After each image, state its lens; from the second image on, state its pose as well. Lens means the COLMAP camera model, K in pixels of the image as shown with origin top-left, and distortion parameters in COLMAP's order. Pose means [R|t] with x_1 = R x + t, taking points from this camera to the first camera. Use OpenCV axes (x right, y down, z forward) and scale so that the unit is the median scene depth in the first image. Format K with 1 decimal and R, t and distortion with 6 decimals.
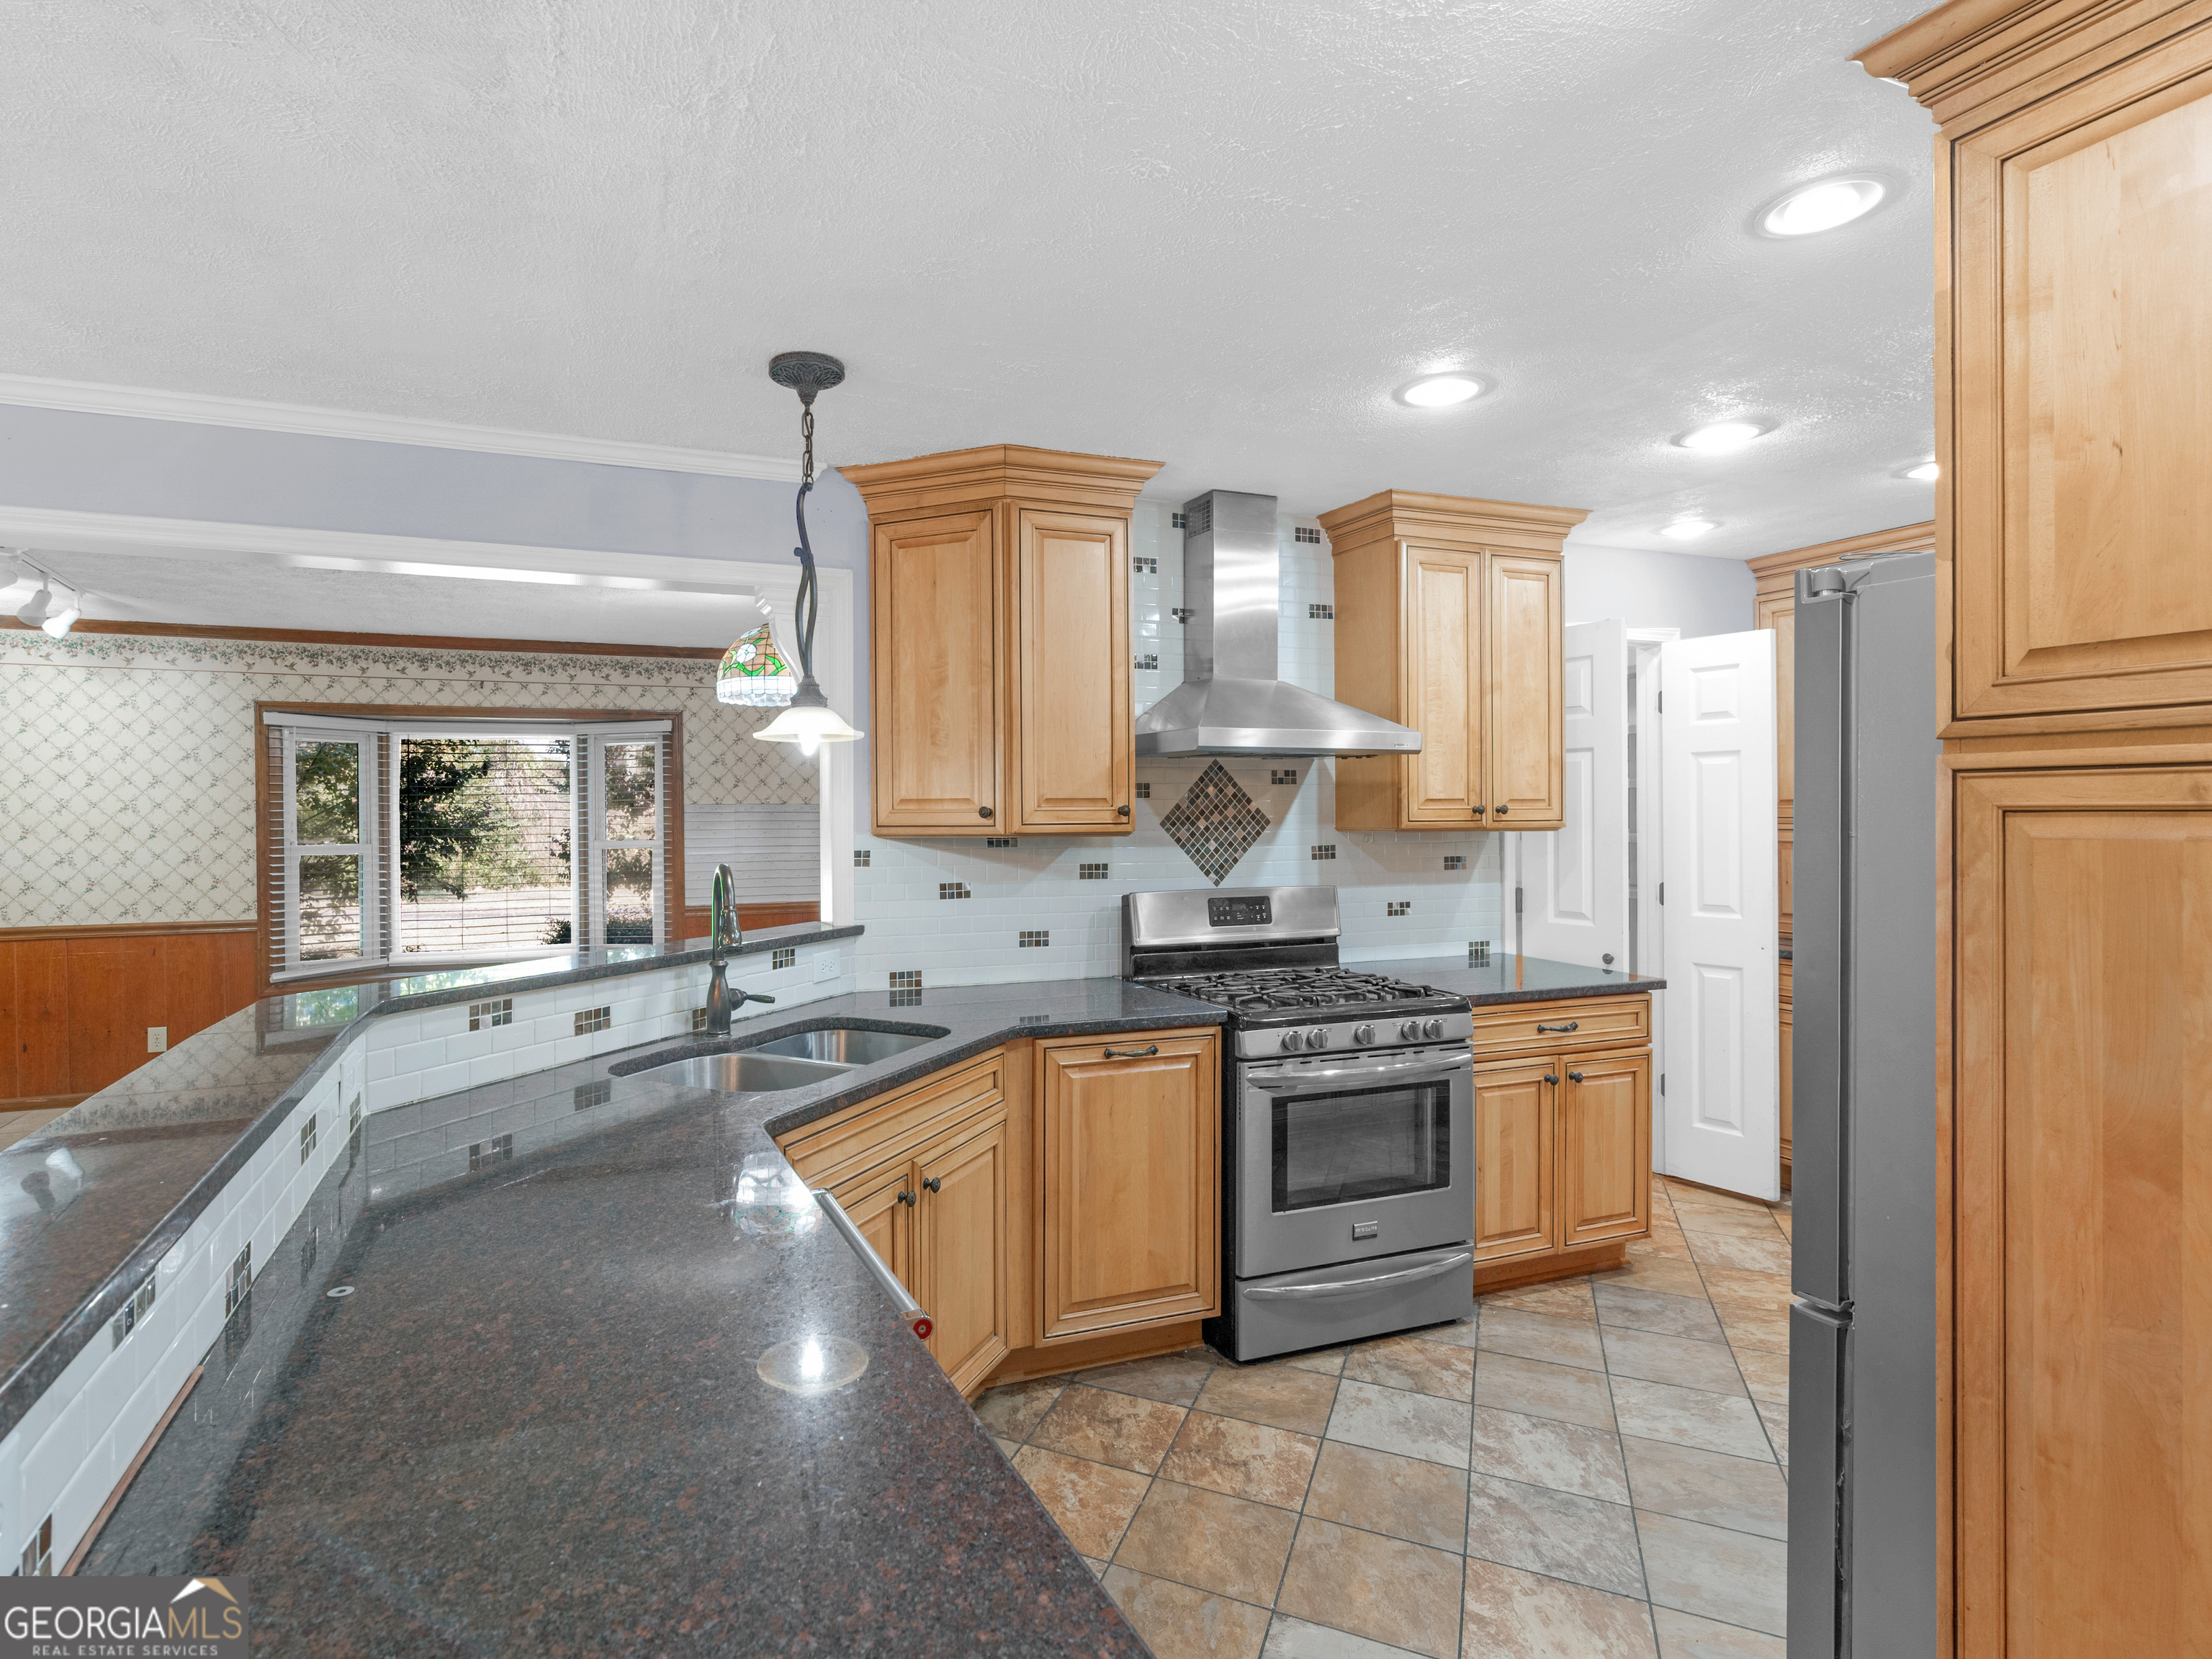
lens RADIAL K [[1139.5, 0, 979.2], [0, 1139.5, 814.1], [0, 0, 1]] dist [0.002203, -0.002591]
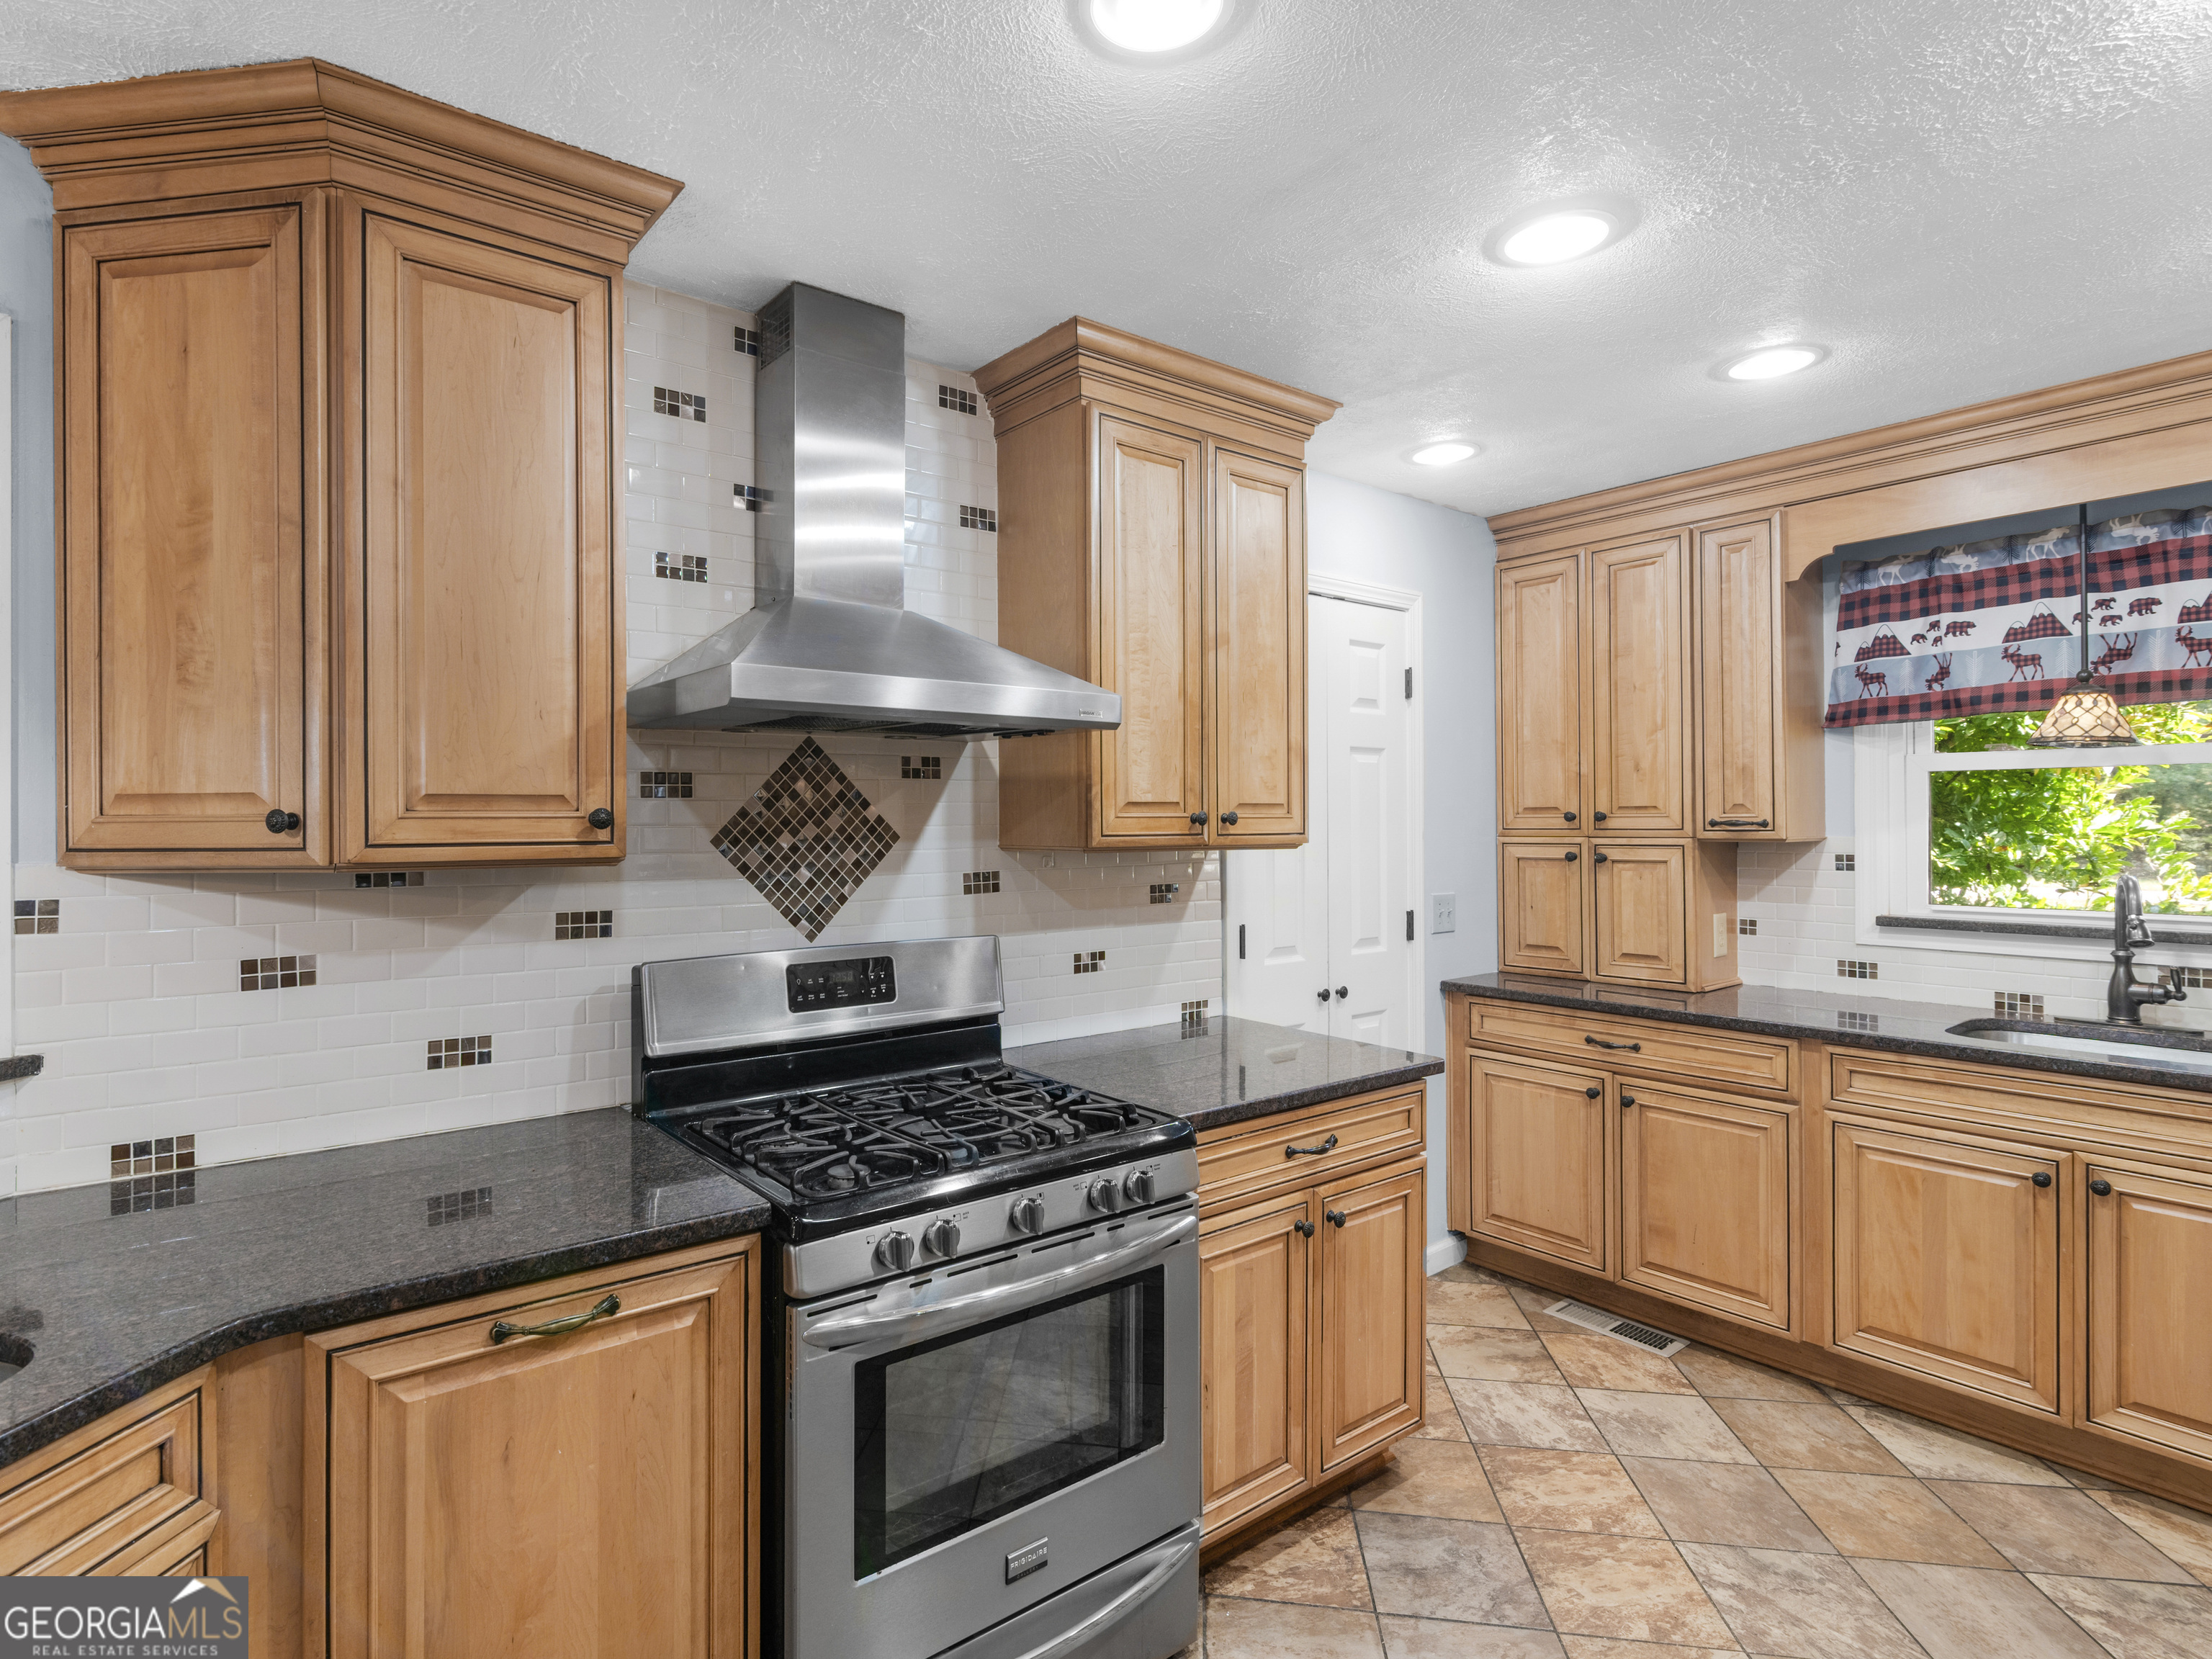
lens RADIAL K [[1139.5, 0, 1025.4], [0, 1139.5, 817.0], [0, 0, 1]] dist [0.002203, -0.002591]
pose [[0.958928, 0.002480, 0.283639, 0.143892], [-0.000692, 0.999979, -0.006403, -0.000395], [-0.283649, 0.005944, 0.958910, 0.371539]]
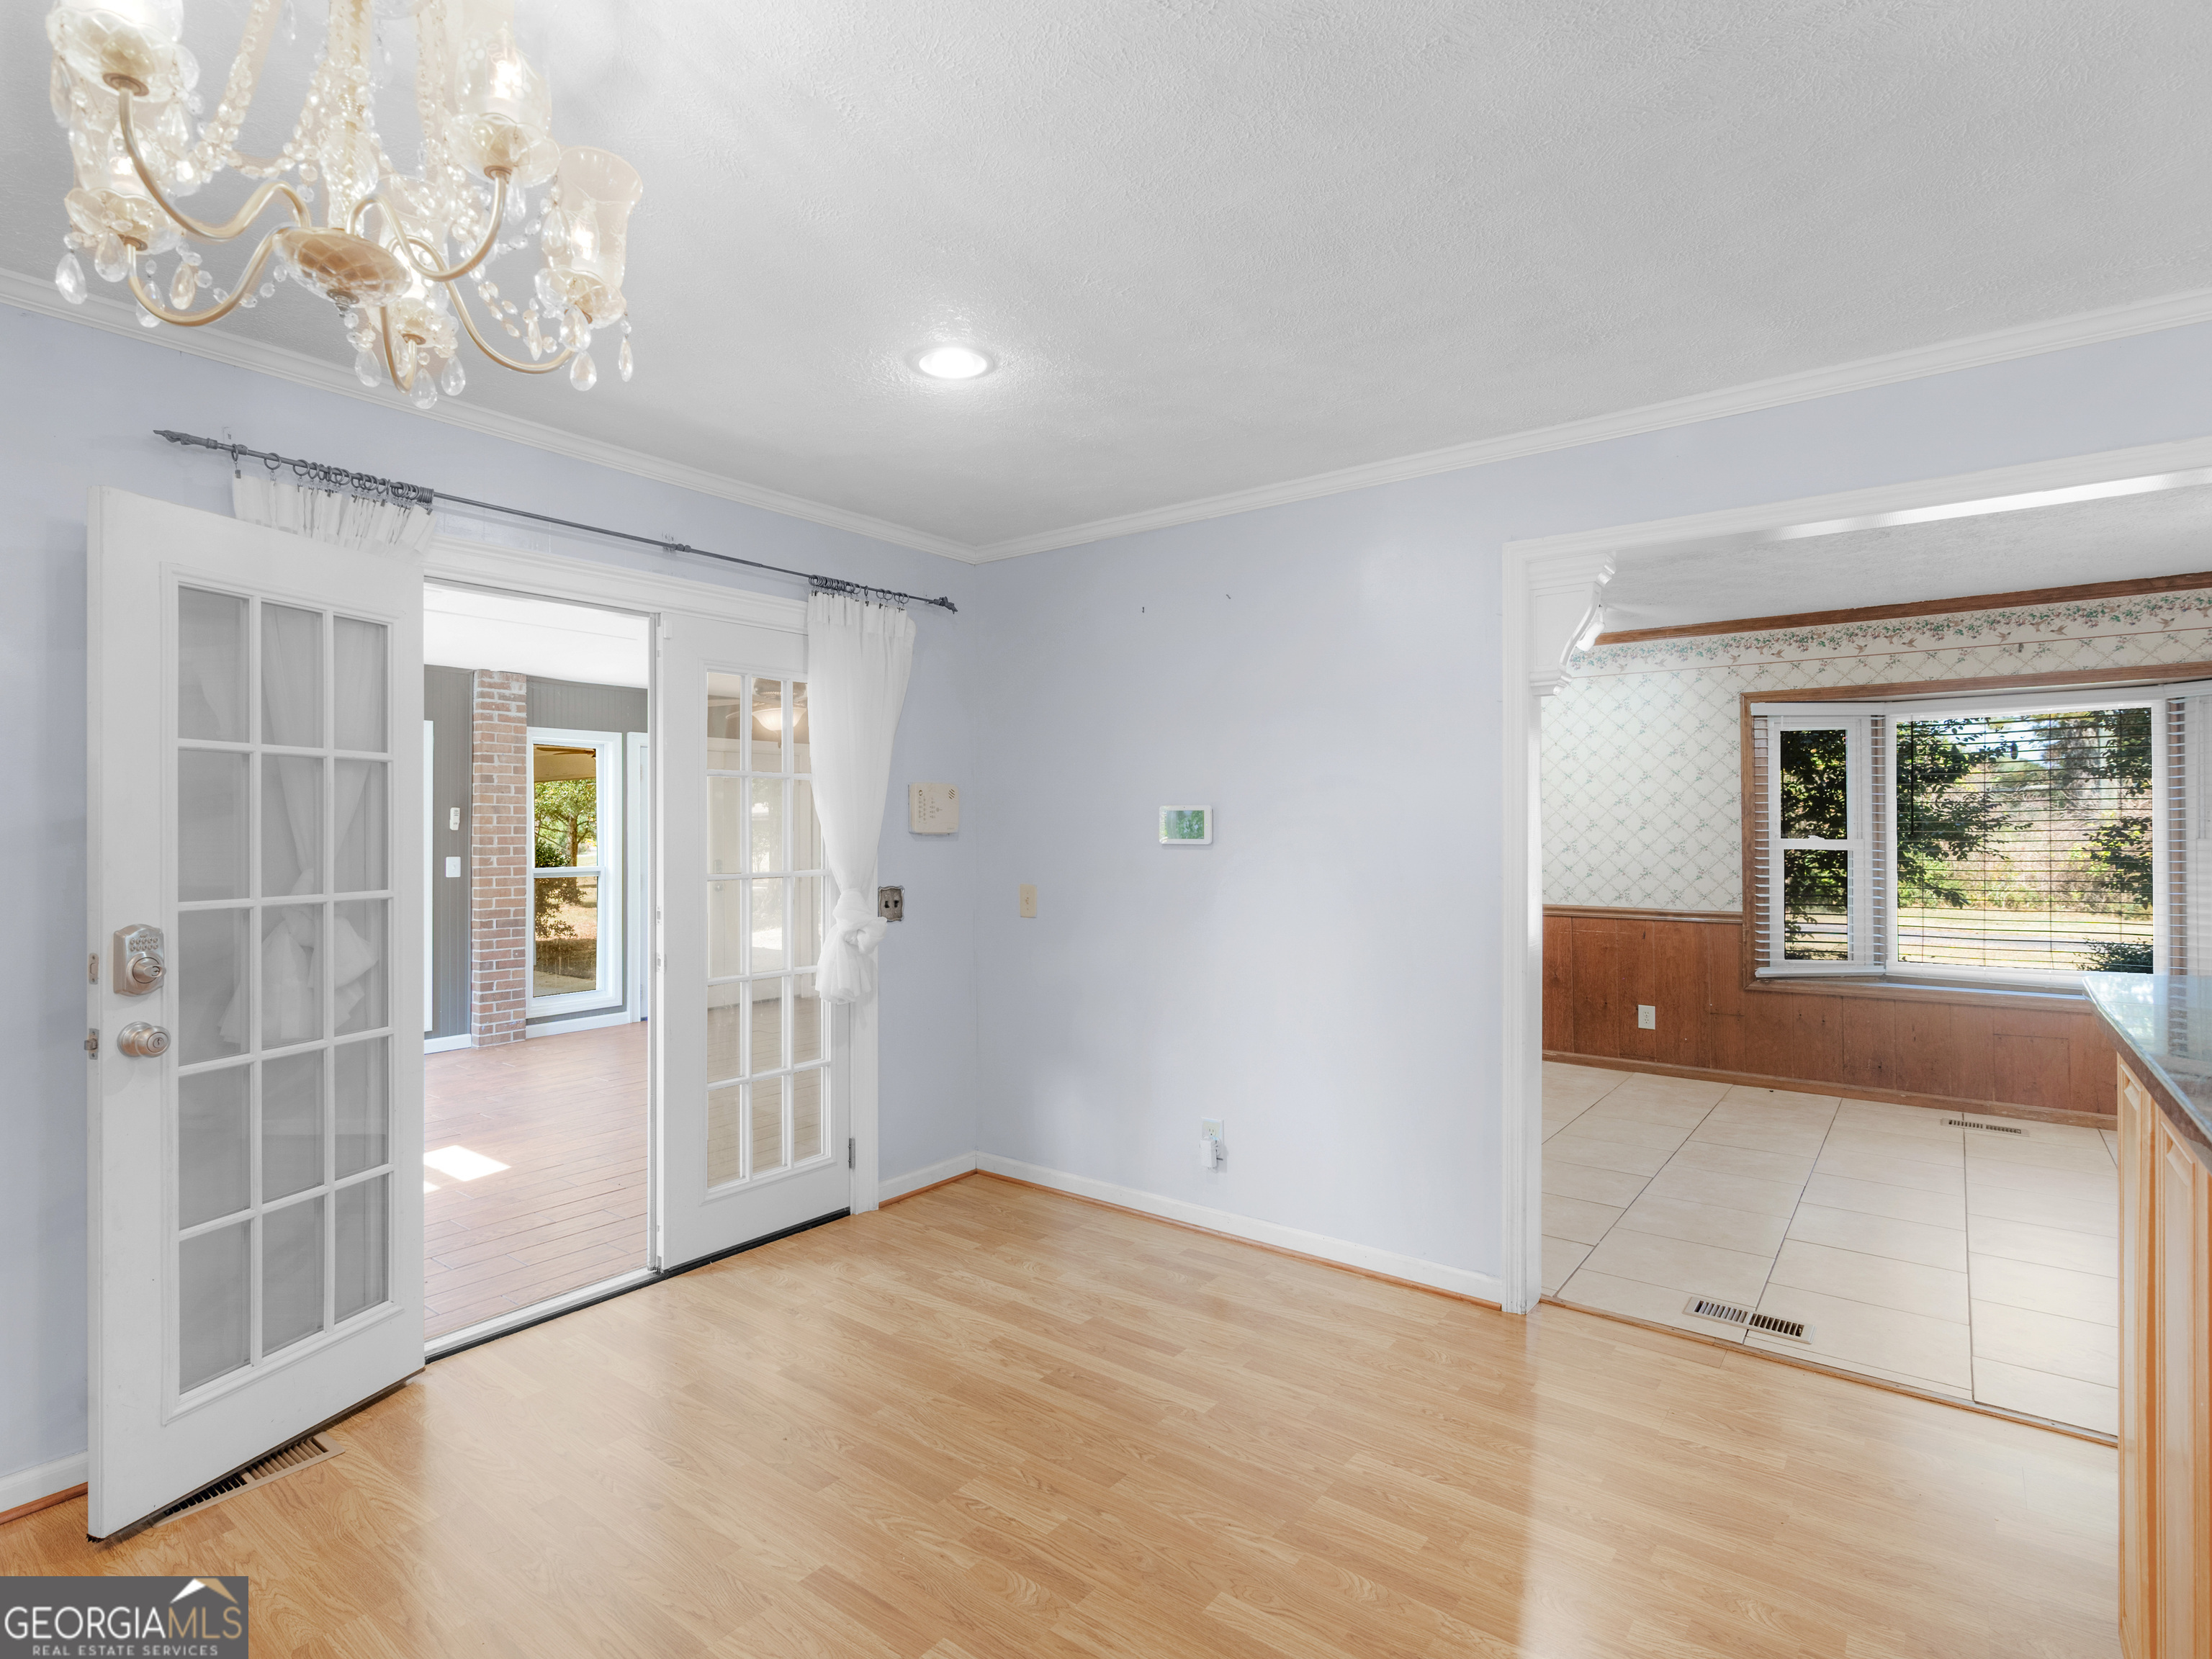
lens RADIAL K [[1139.5, 0, 995.8], [0, 1139.5, 823.8], [0, 0, 1]] dist [0.002203, -0.002591]
pose [[0.494087, 0.000242, -0.869412, -0.140987], [0.000396, 1.000000, 0.000503, 0.023147], [0.869412, -0.000593, 0.494087, -0.096757]]
